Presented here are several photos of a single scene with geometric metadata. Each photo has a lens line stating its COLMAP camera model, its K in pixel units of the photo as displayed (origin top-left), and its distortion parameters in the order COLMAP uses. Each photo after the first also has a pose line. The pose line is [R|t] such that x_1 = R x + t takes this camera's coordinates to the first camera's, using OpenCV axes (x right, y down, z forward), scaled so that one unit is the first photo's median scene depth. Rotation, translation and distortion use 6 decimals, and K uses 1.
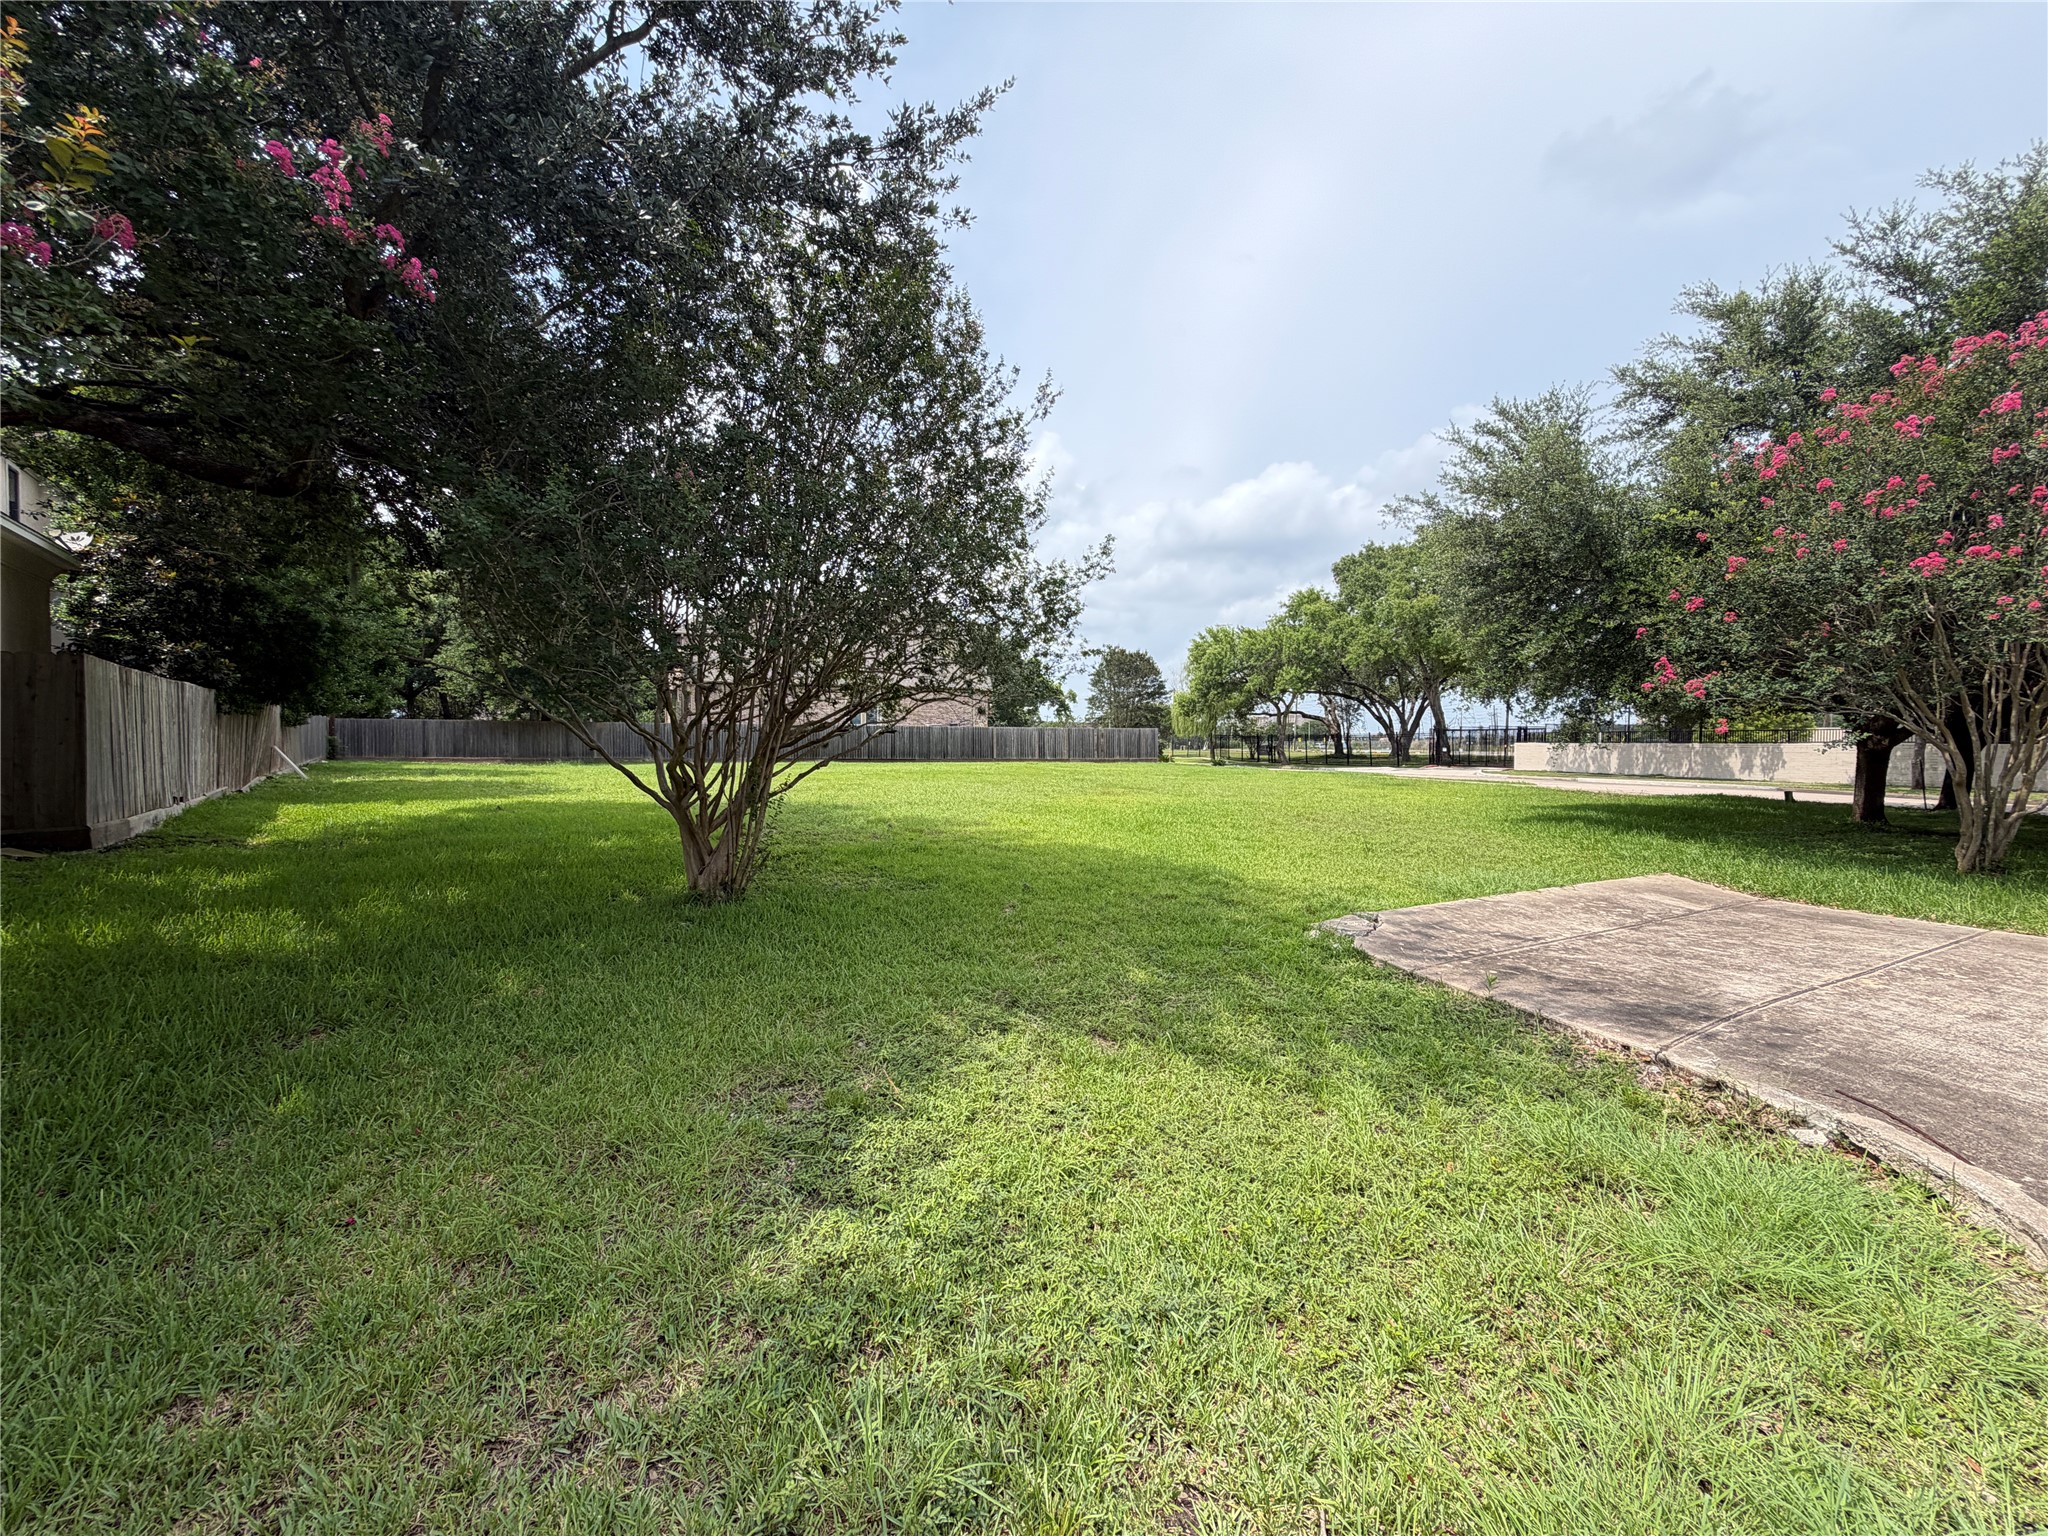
lens RADIAL K [[816.0, 0, 1024.0], [0, 816.0, 768.0], [0, 0, 1]] dist [0.001582, -0.000106]
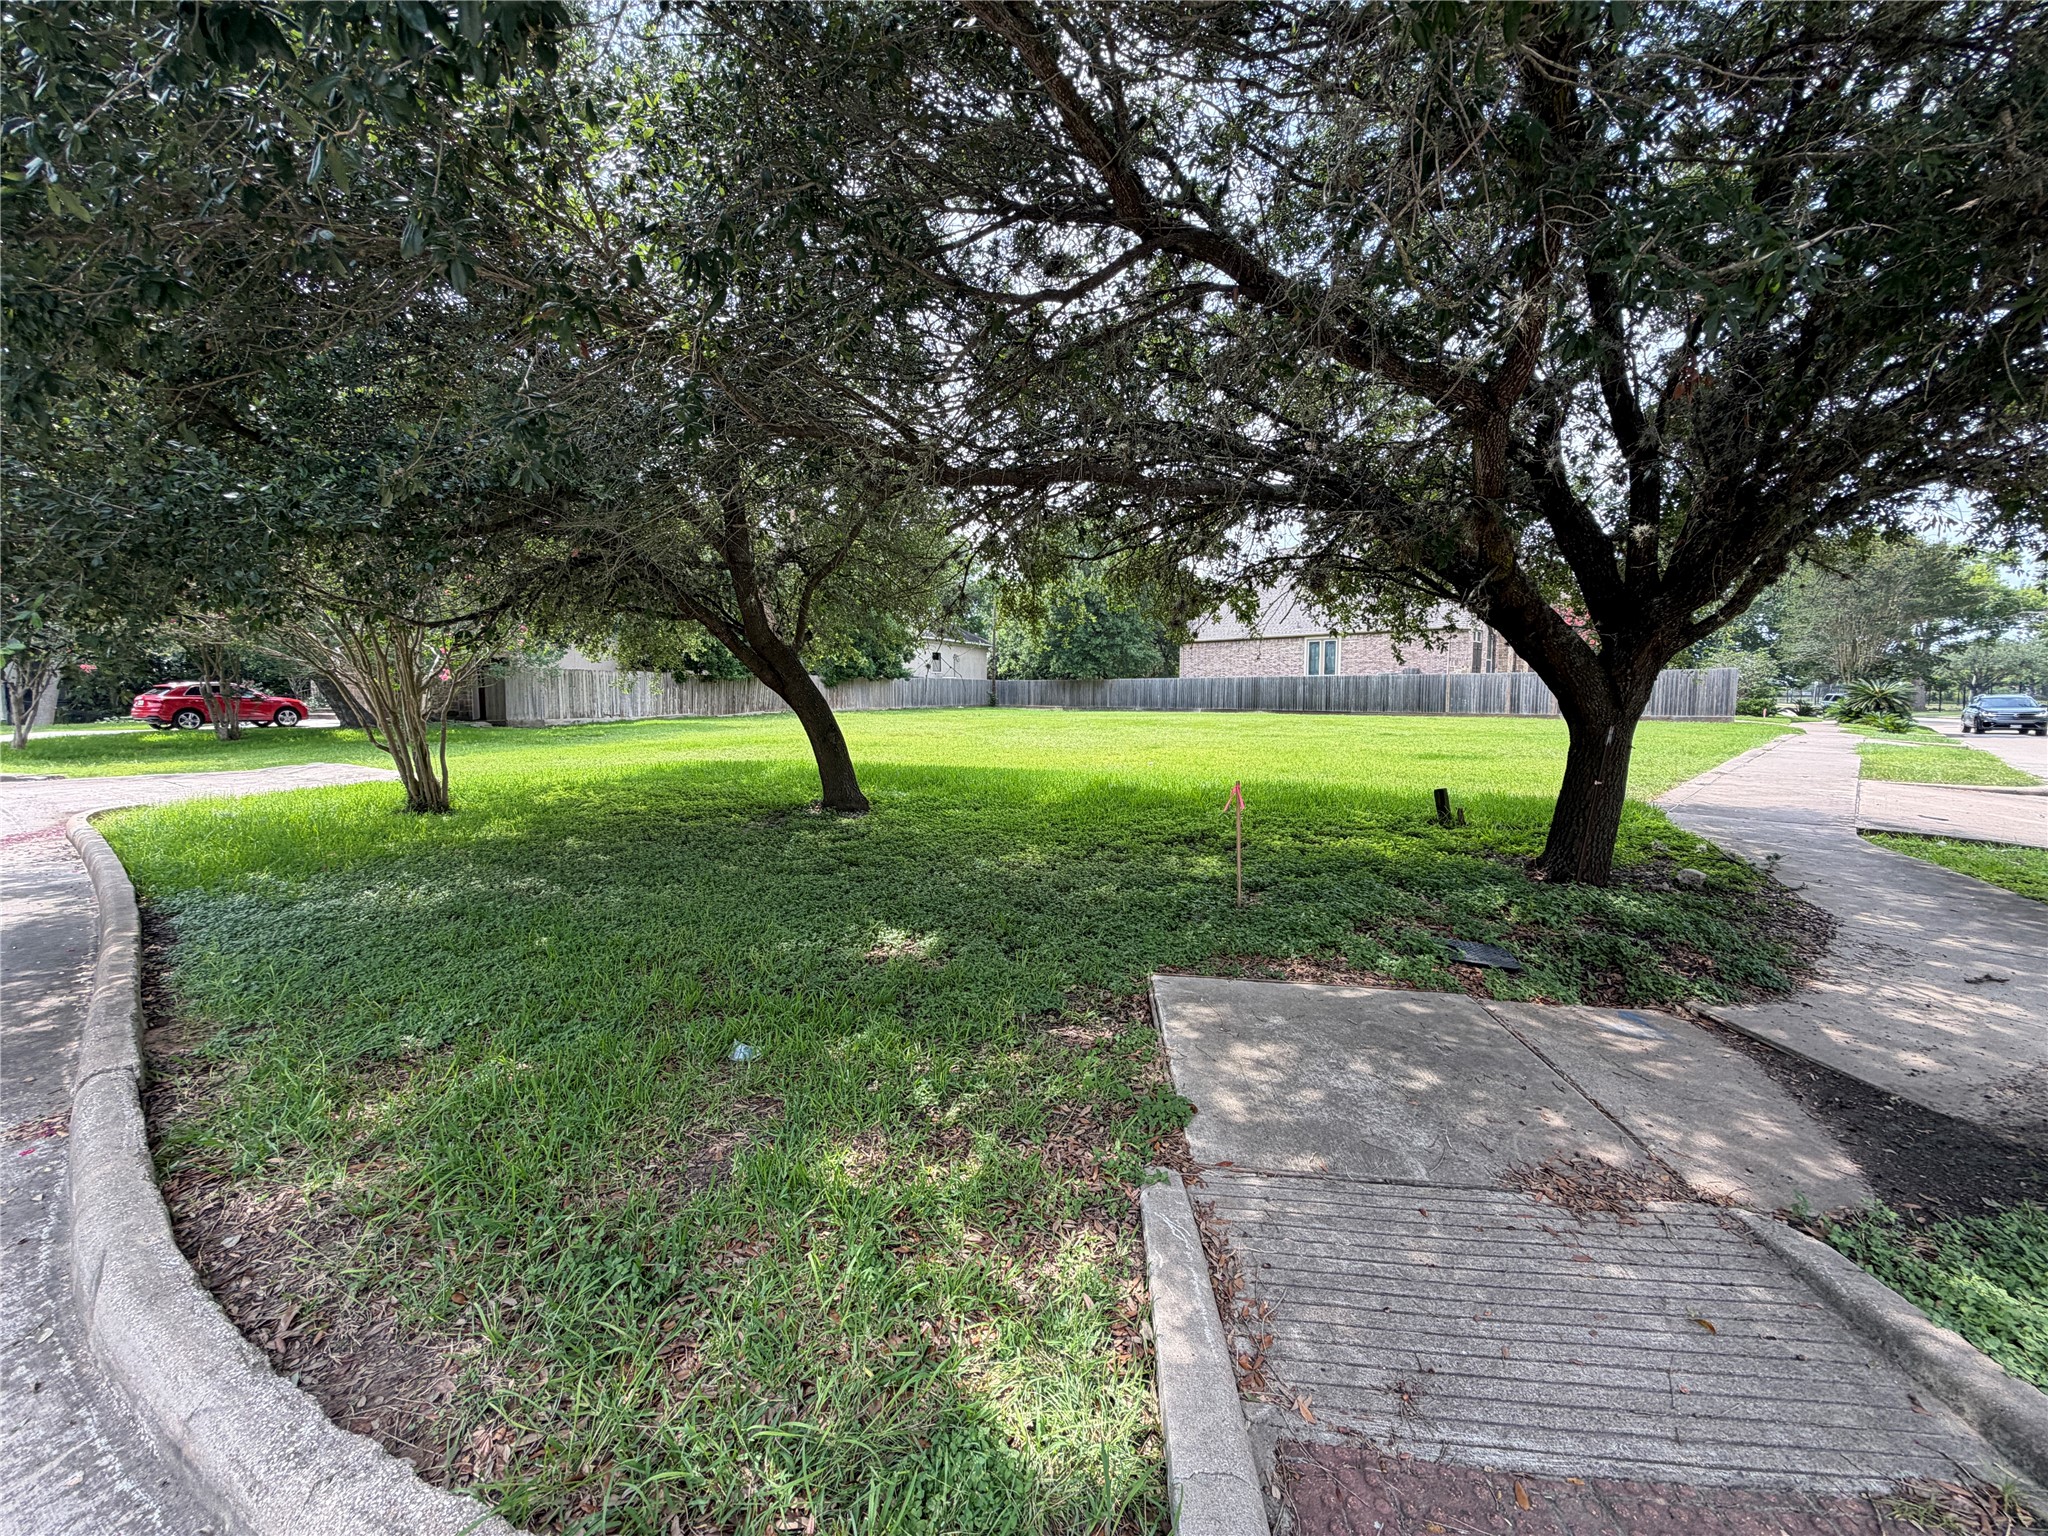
lens RADIAL K [[816.0, 0, 1024.0], [0, 816.0, 768.0], [0, 0, 1]] dist [0.001582, -0.000106]
pose [[0.477144, 0.073287, -0.875764, 1.887499], [-0.026635, 0.997265, 0.068942, -0.005032], [0.878422, -0.009569, 0.477791, 0.931469]]
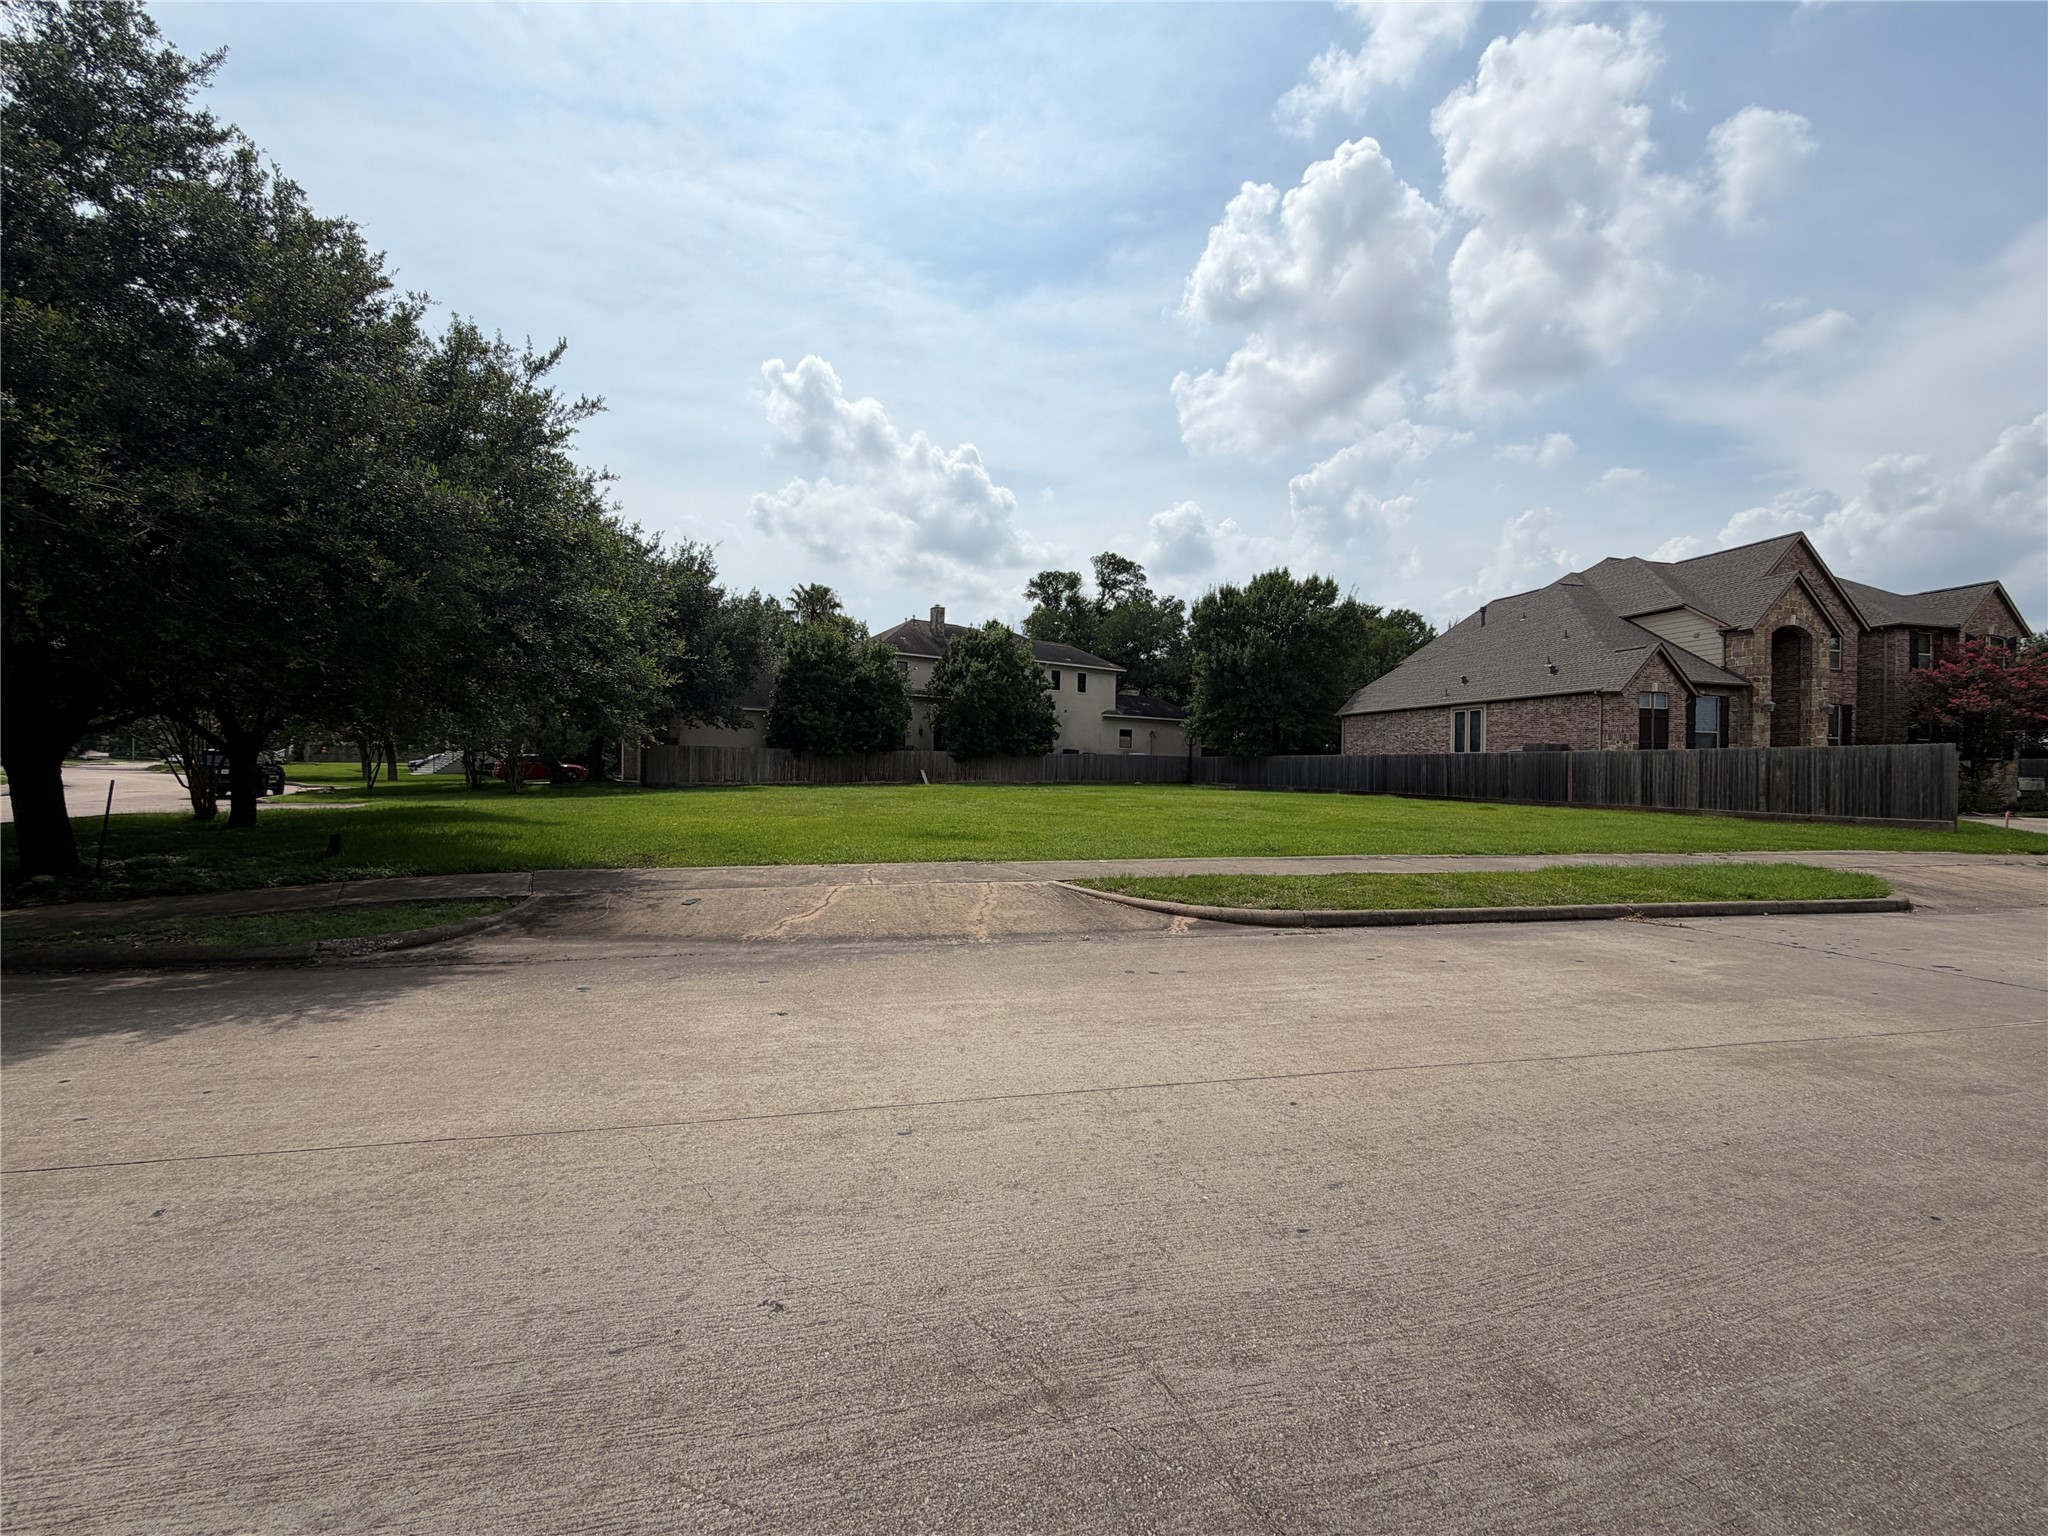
lens RADIAL K [[812.9, 0, 1024.0], [0, 812.9, 768.0], [0, 0, 1]] dist [-0.003612, 0.000073]
pose [[-0.045500, -0.005756, -0.998948, 2.326284], [-0.048290, 0.998827, -0.003555, -0.059727], [0.997796, 0.048078, -0.045724, 2.415805]]
